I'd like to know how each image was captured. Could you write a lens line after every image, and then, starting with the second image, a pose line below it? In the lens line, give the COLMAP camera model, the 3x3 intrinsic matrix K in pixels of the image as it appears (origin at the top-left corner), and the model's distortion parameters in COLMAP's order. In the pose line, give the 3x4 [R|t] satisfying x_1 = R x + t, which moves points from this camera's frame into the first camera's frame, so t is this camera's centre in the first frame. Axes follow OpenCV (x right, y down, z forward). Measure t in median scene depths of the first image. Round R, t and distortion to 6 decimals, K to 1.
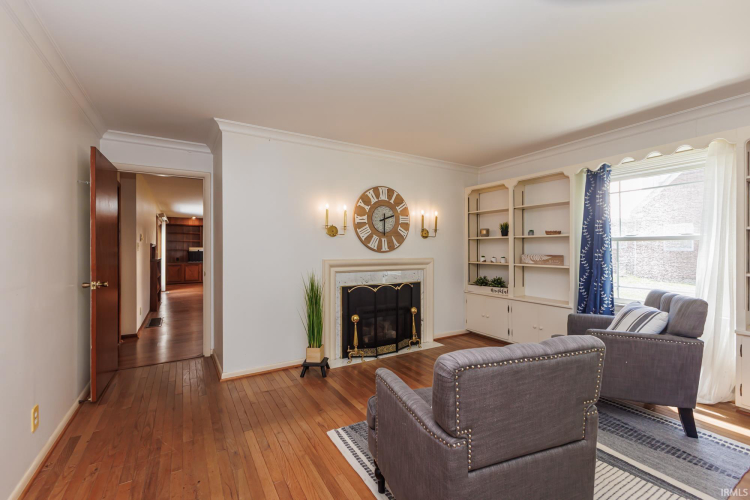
lens RADIAL K [[322.5, 0, 370.5], [0, 322.5, 250.7], [0, 0, 1]] dist [0.001539, -0.001109]
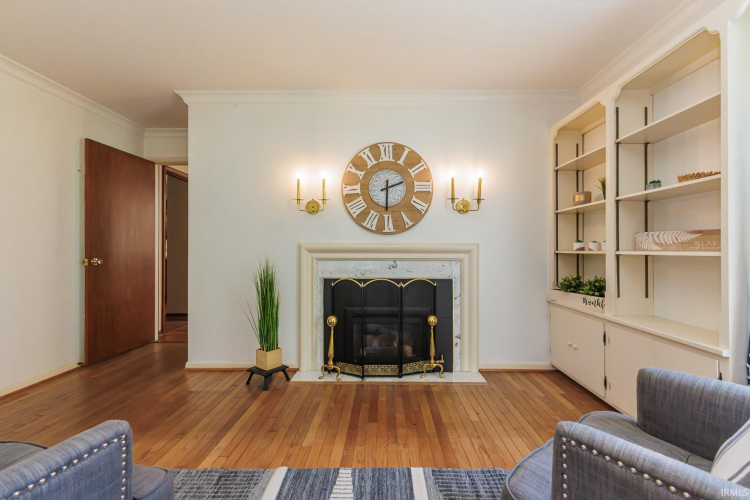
lens RADIAL K [[322.5, 0, 376.6], [0, 322.5, 251.4], [0, 0, 1]] dist [0.001539, -0.001109]
pose [[0.854100, 0.002812, -0.520101, 0.396844], [-0.005364, 0.999980, -0.003402, 0.046184], [0.520081, 0.005695, 0.854098, 0.380070]]
